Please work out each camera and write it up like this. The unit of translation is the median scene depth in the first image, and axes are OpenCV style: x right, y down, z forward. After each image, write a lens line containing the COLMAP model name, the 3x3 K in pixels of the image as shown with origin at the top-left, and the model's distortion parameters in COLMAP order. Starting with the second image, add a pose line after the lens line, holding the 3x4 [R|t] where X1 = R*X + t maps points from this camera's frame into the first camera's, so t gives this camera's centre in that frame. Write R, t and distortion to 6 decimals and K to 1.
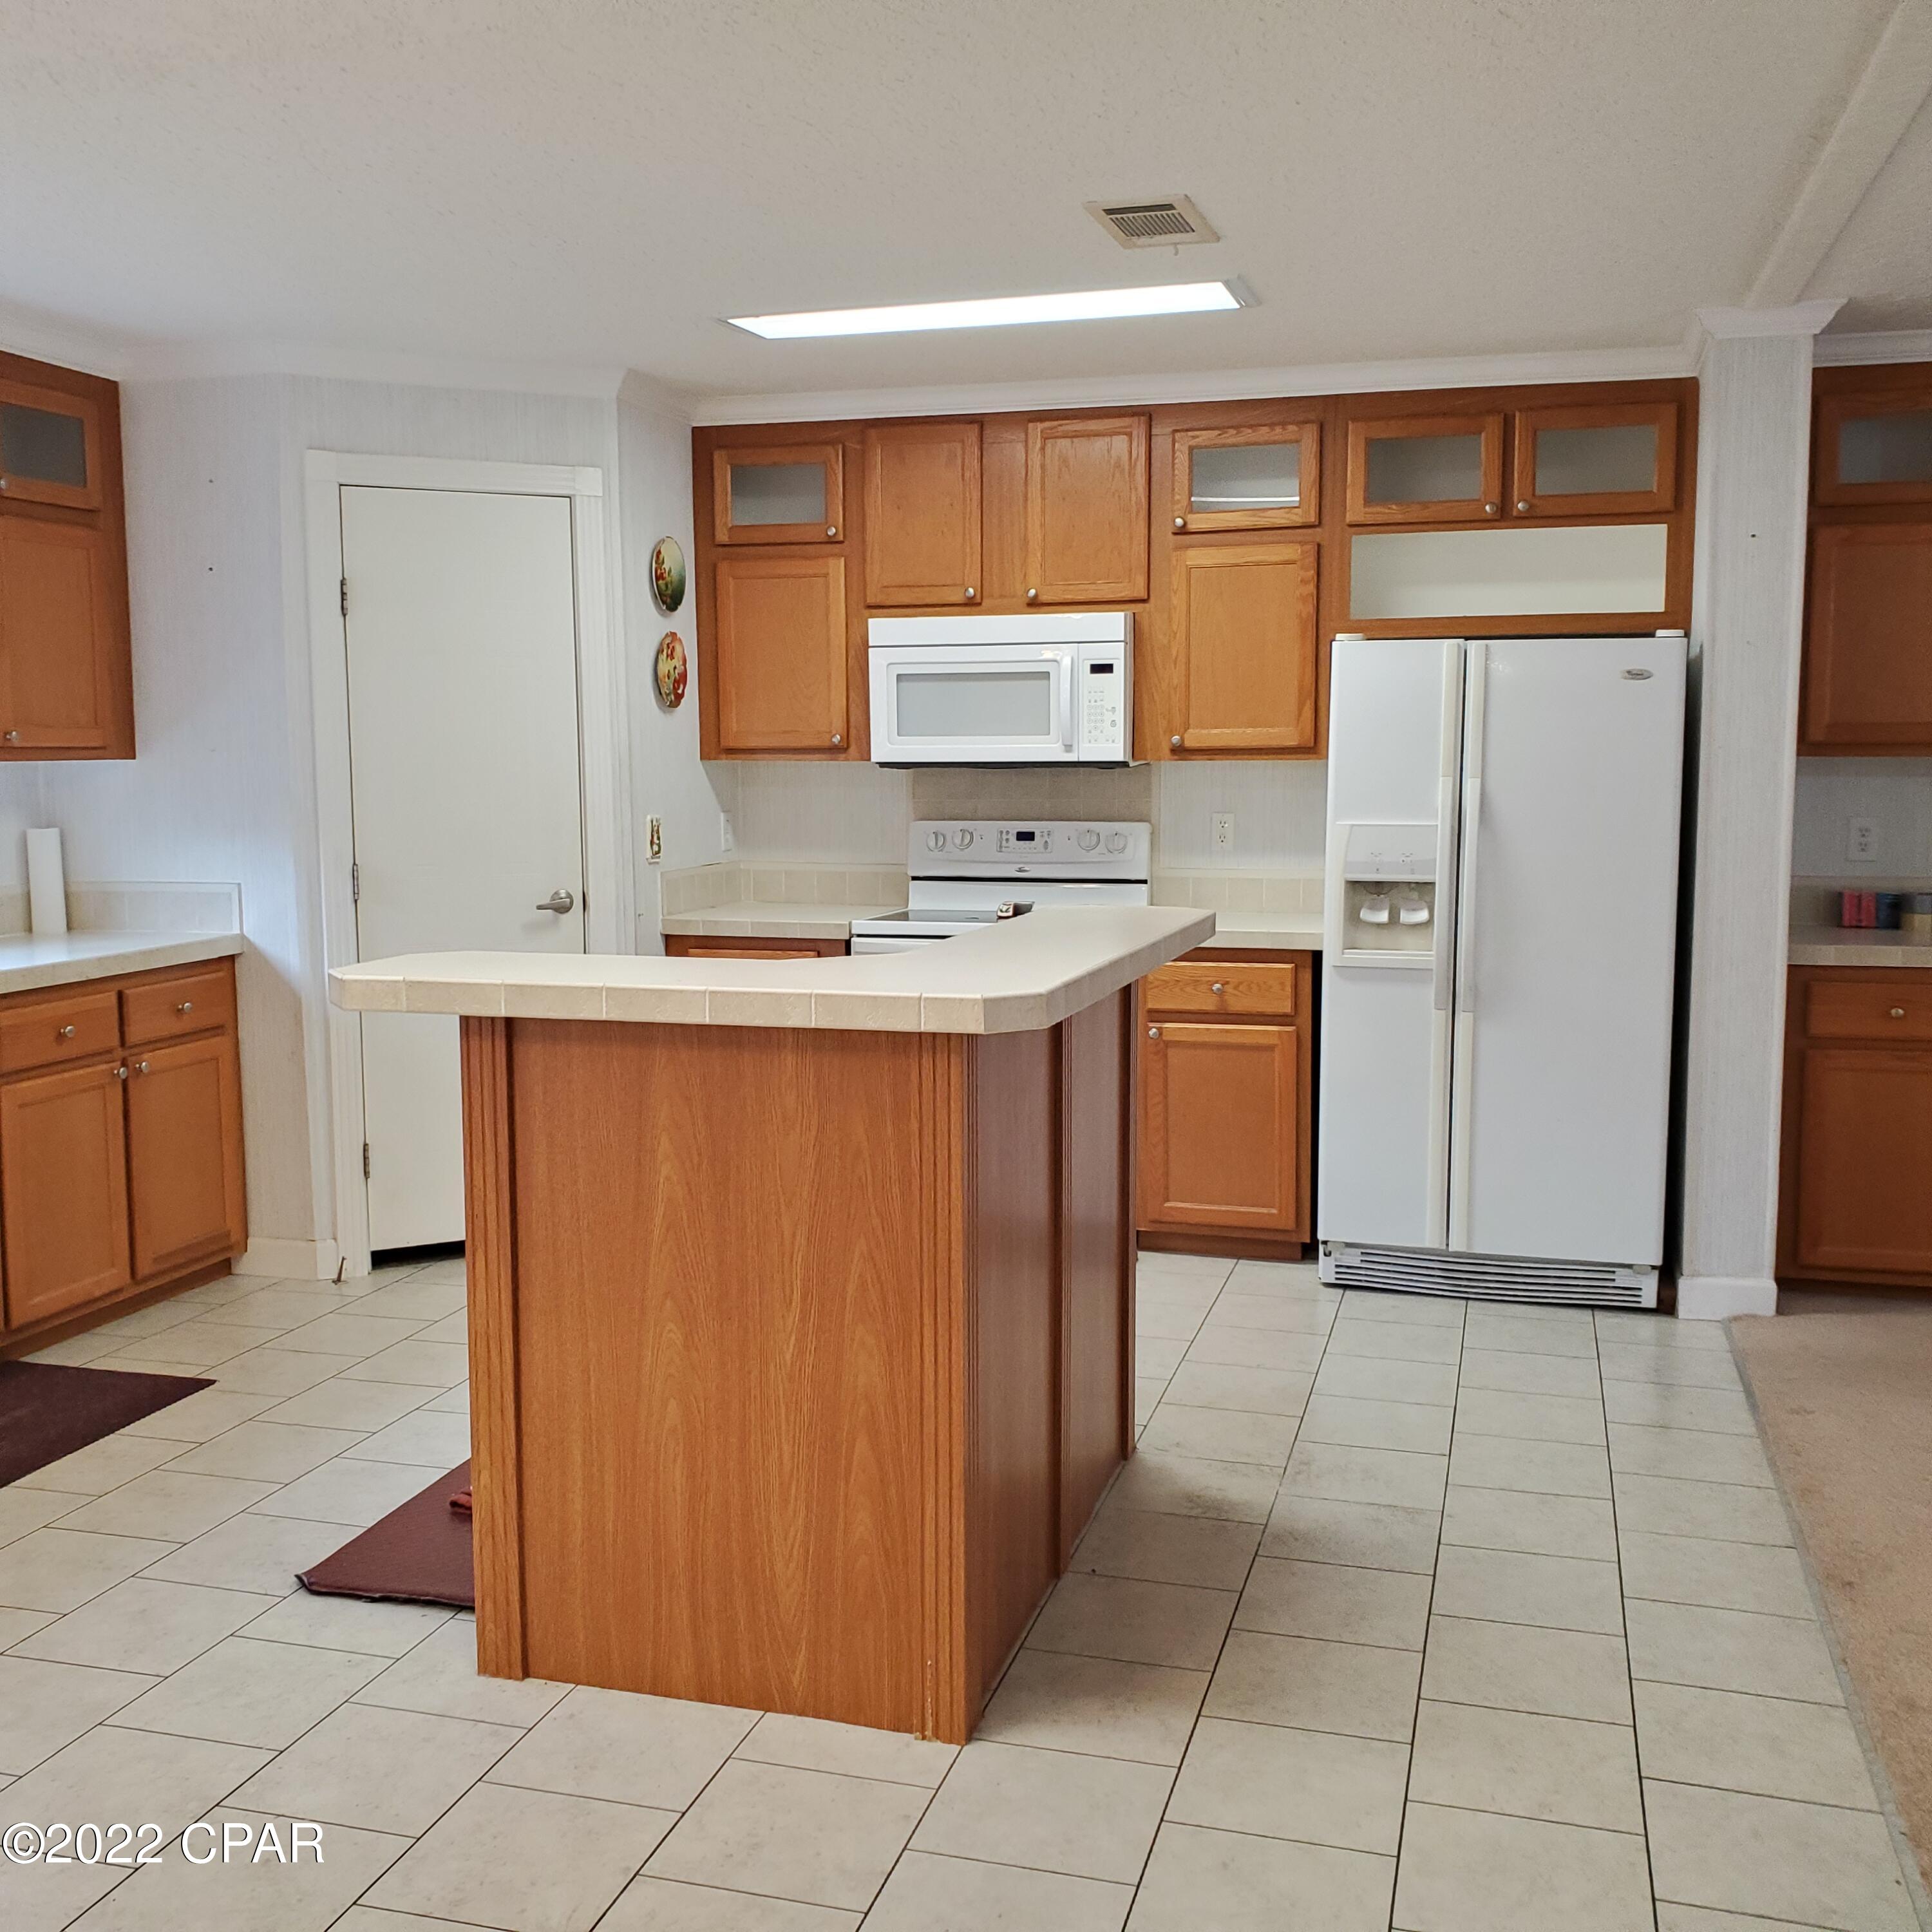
lens RADIAL K [[1992.6, 0, 924.4], [0, 1992.6, 965.1], [0, 0, 1]] dist [0.112736, -0.169754]
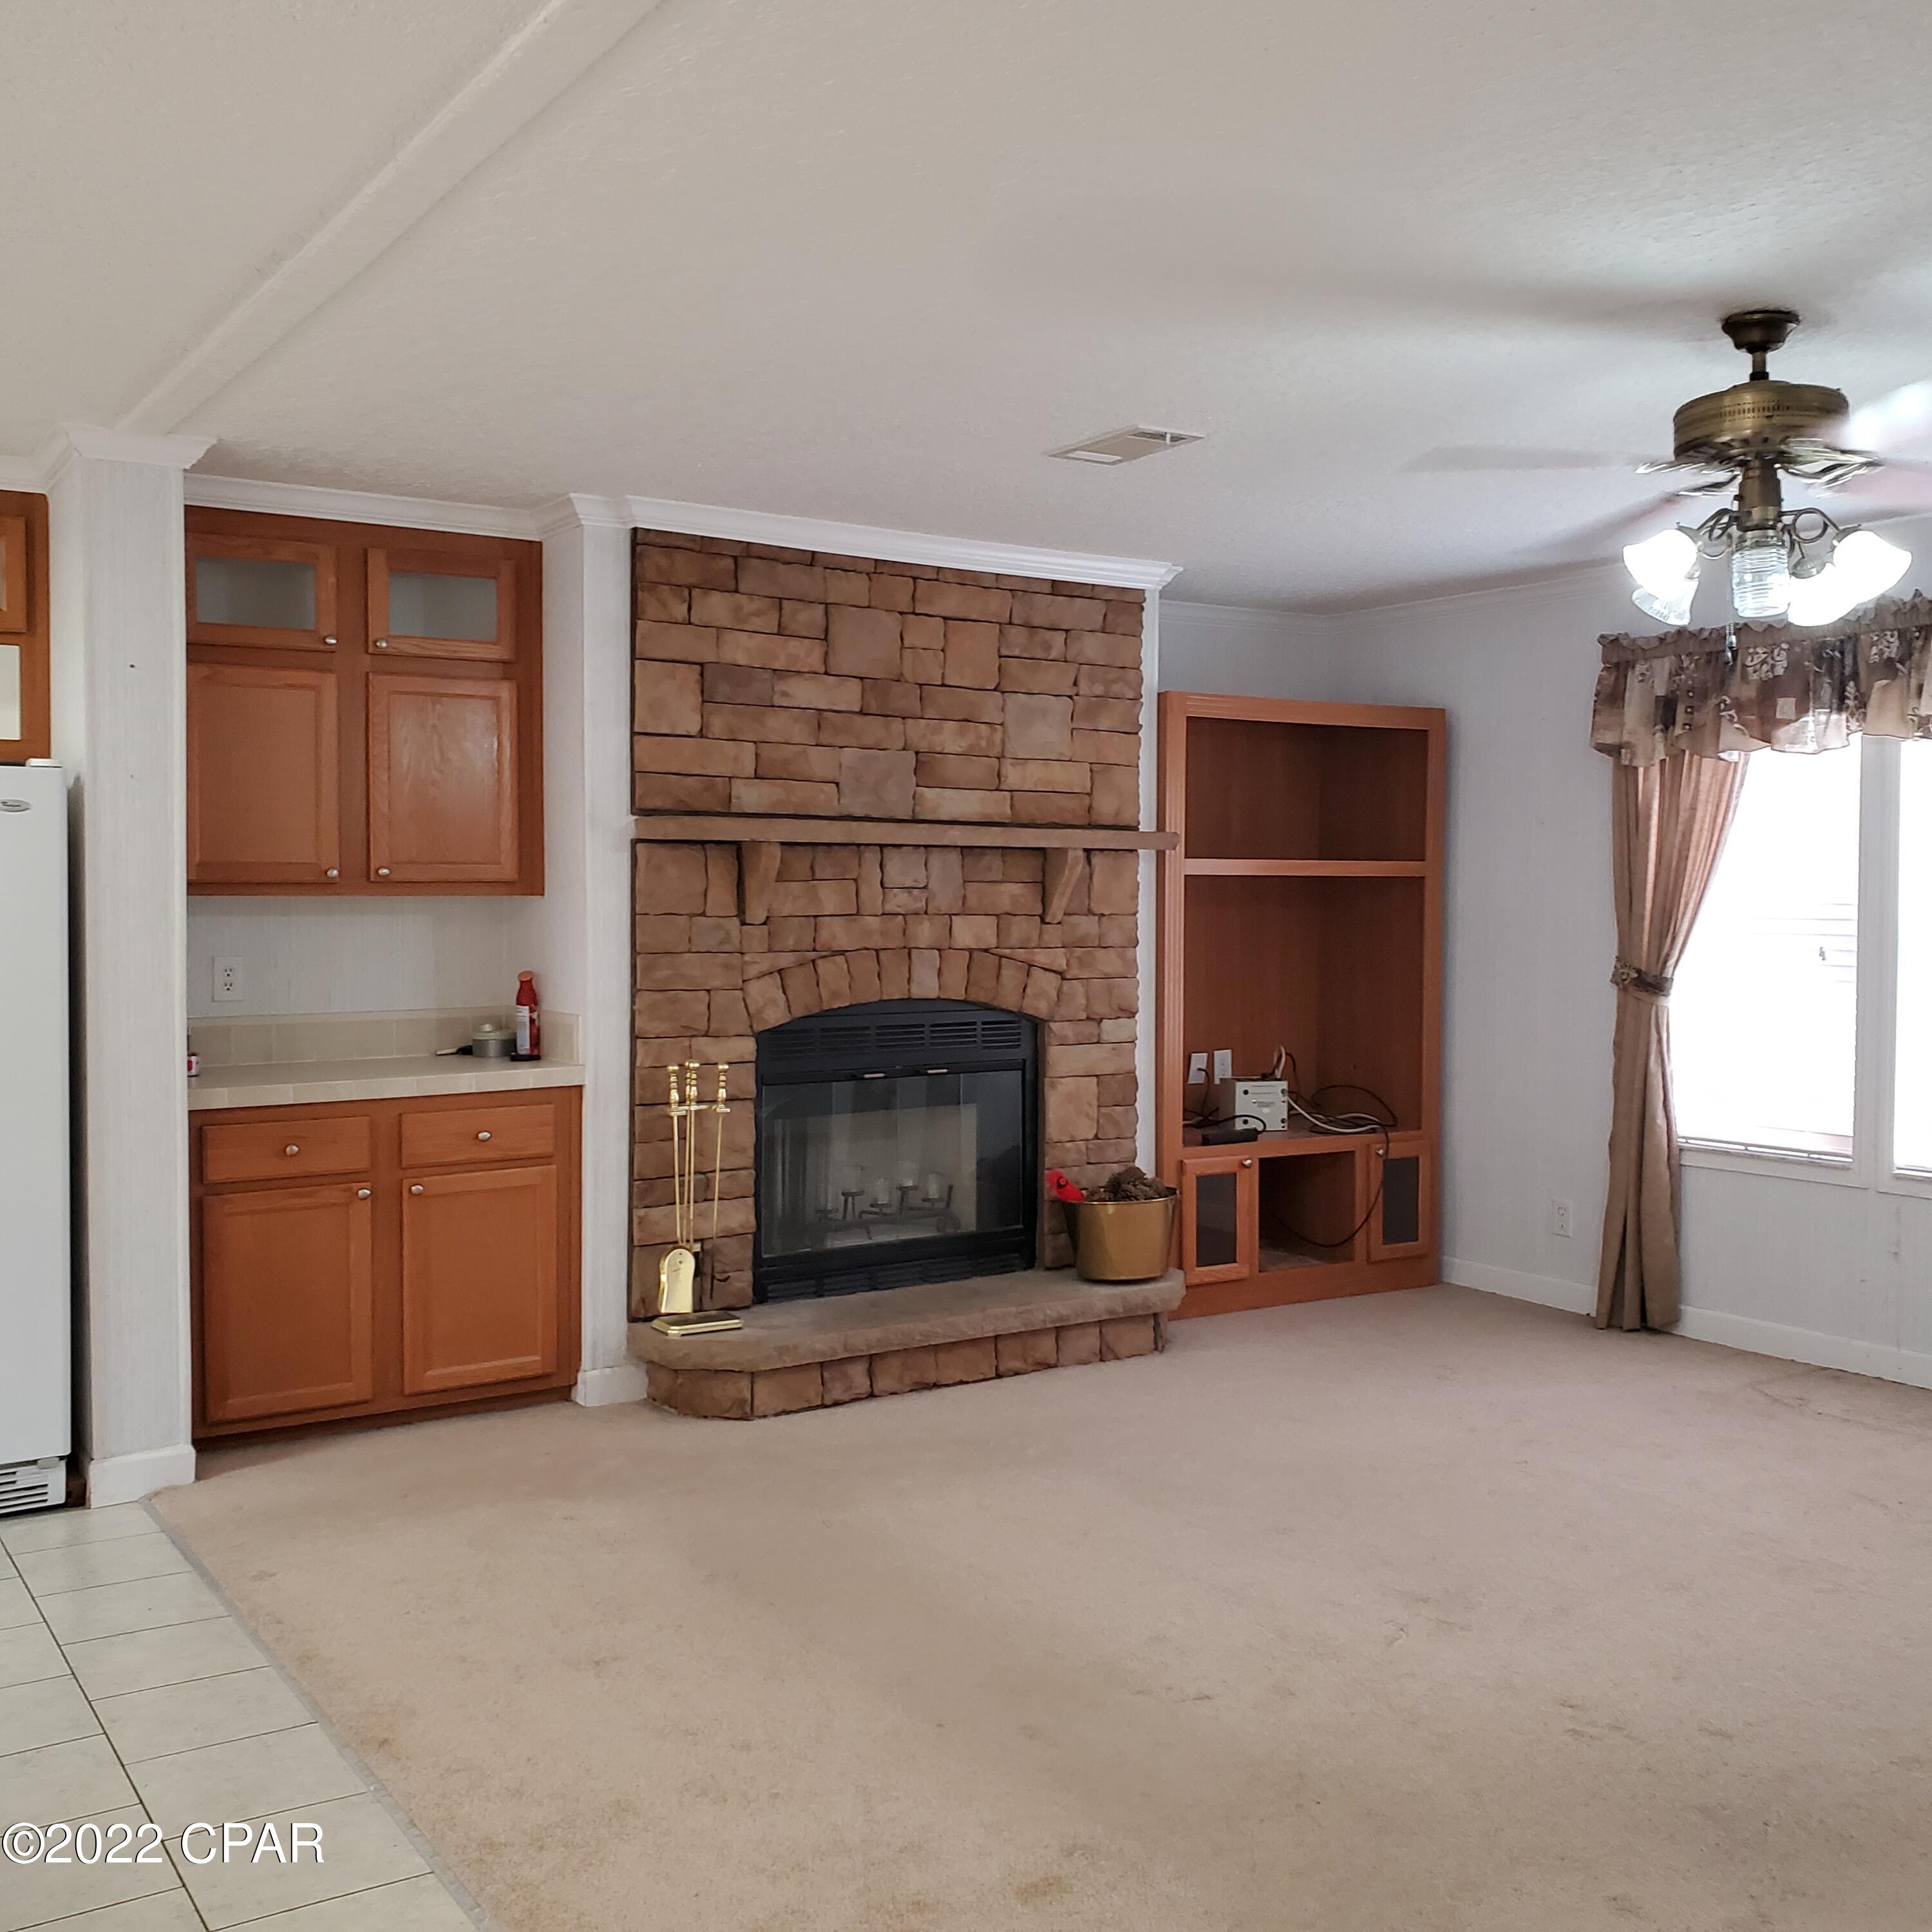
lens RADIAL K [[2022.7, 0, 960.6], [0, 2022.7, 955.6], [0, 0, 1]] dist [0.177934, -0.422167]
pose [[0.655211, -0.025783, 0.755006, -0.073561], [0.081699, 0.995974, -0.036889, -0.008460], [-0.751015, 0.085853, 0.654680, 0.084255]]
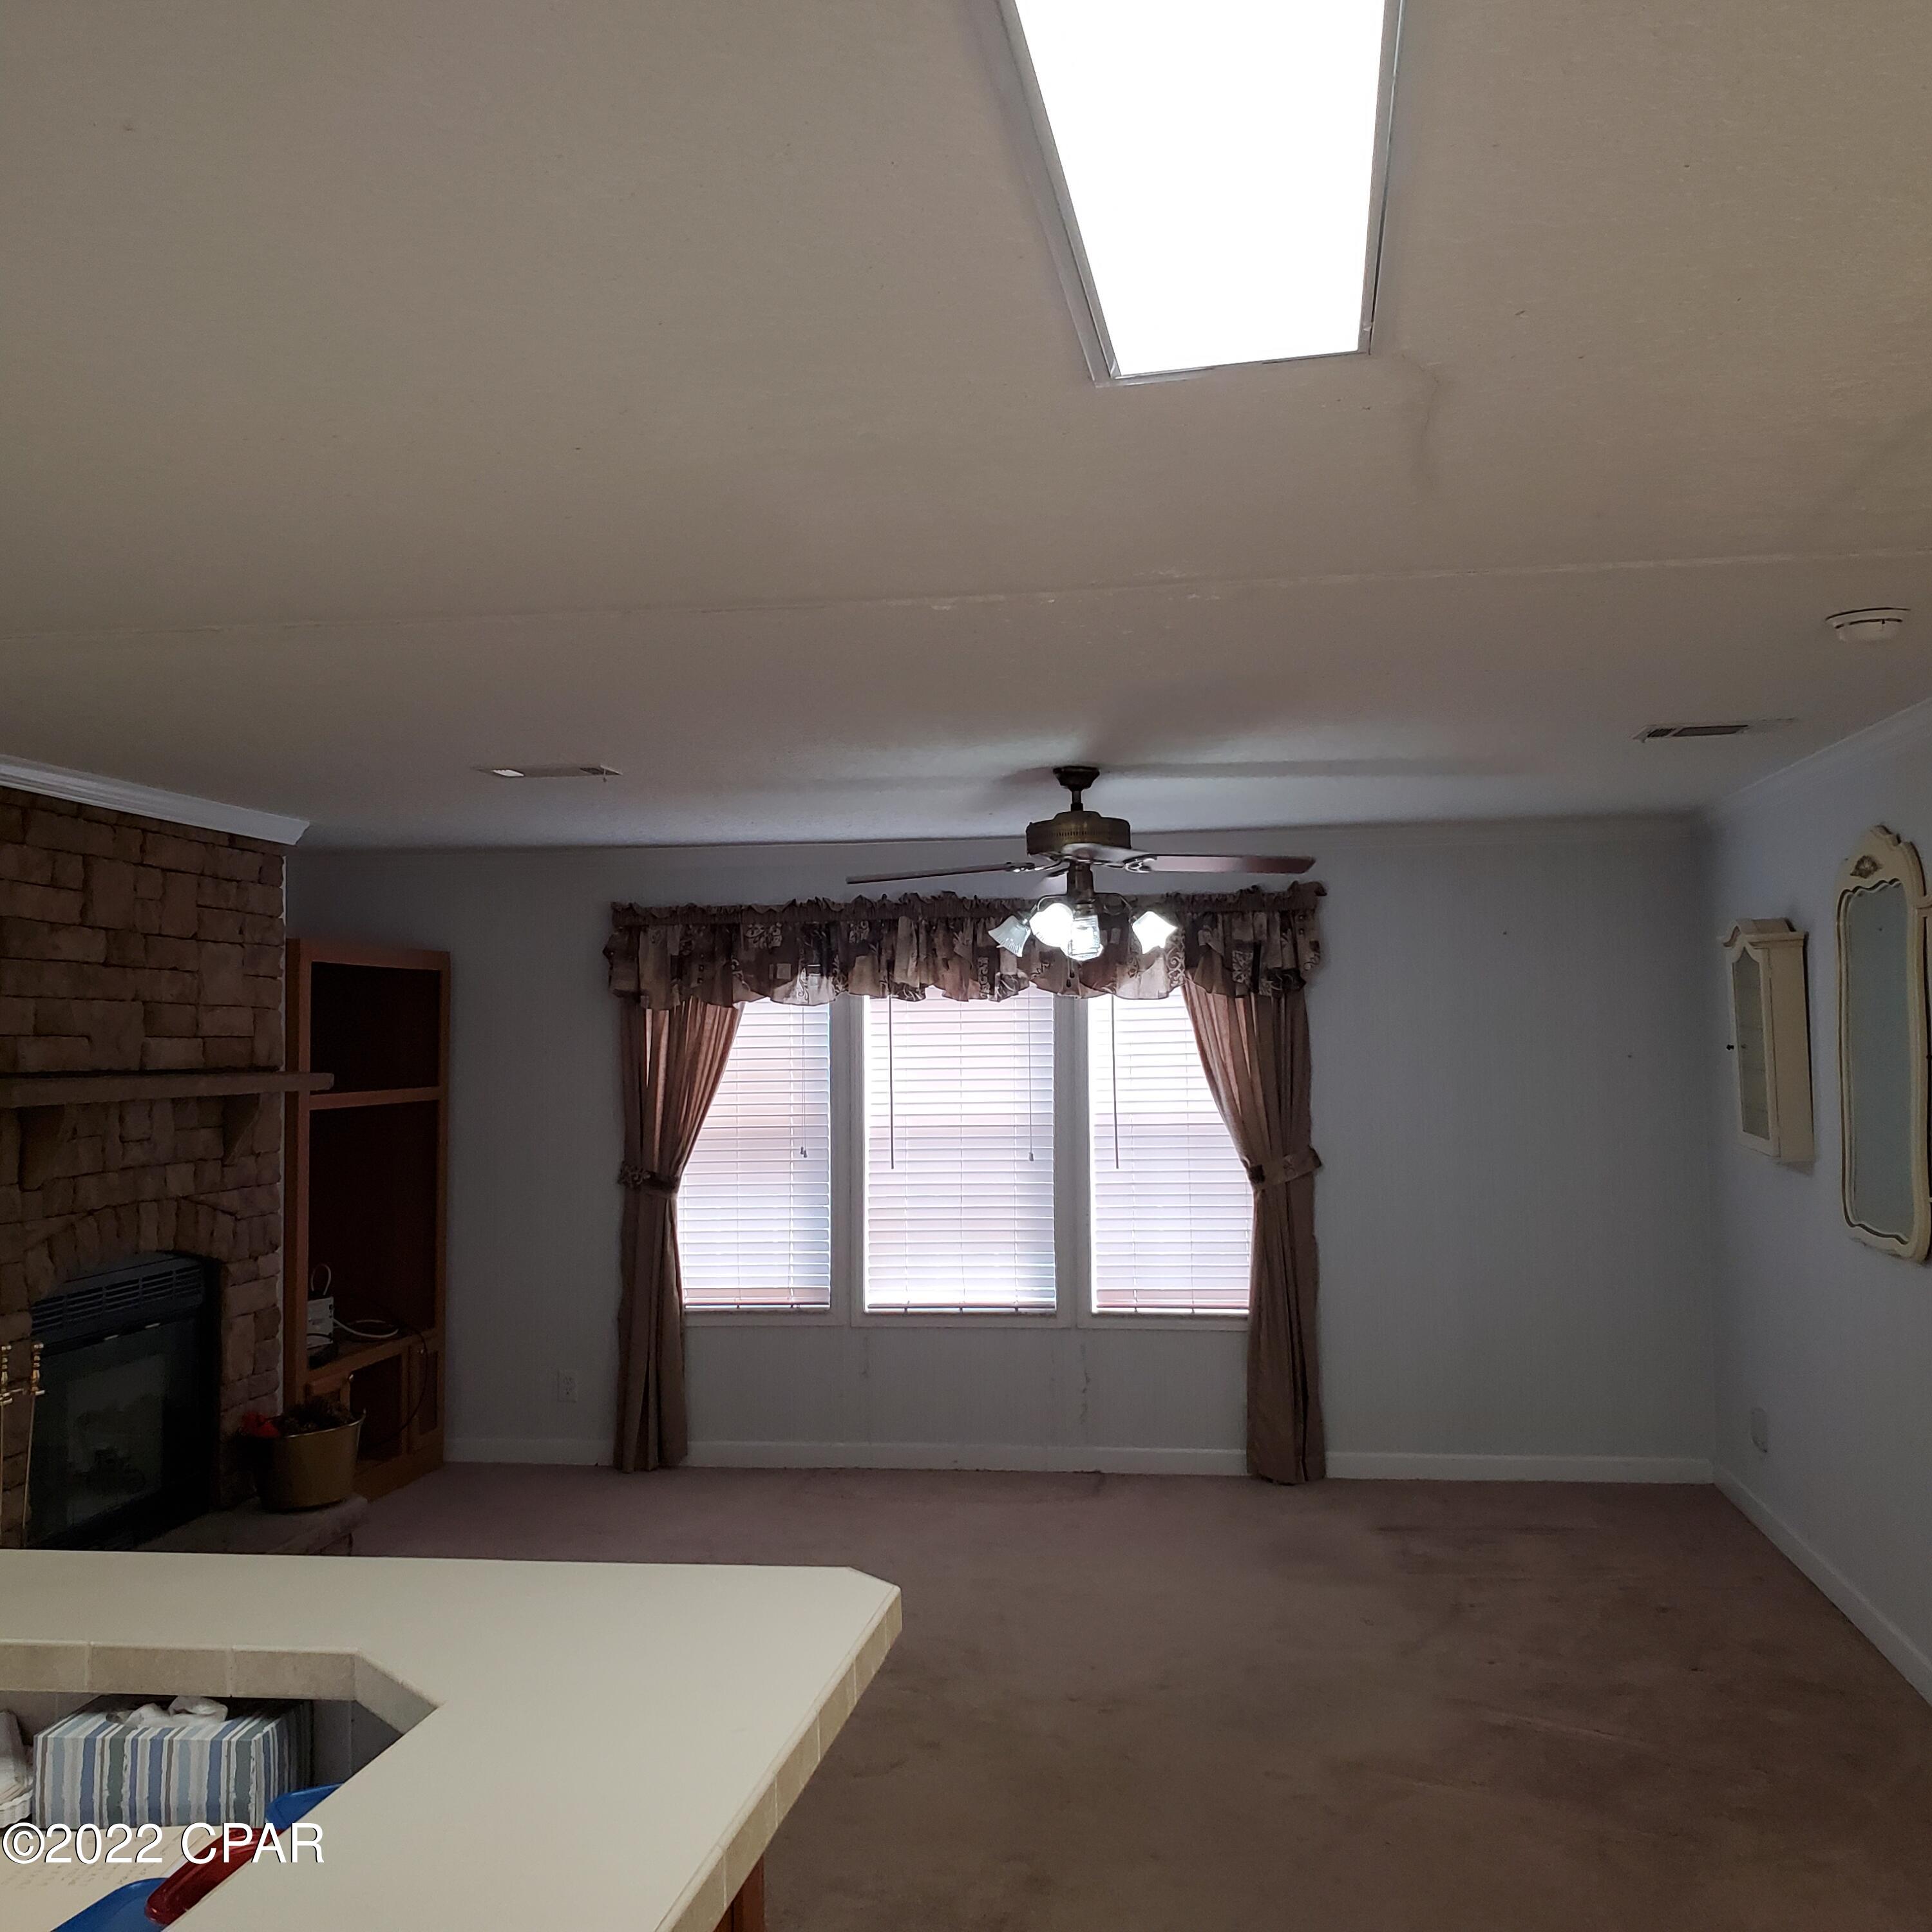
lens RADIAL K [[2026.0, 0, 968.5], [0, 2026.0, 918.4], [0, 0, 1]] dist [0.207836, -0.825875]
pose [[-0.144845, 0.049004, 0.988240, -0.468780], [0.119514, 0.992327, -0.031690, -0.136473], [-0.982210, 0.113518, -0.149590, 0.612598]]
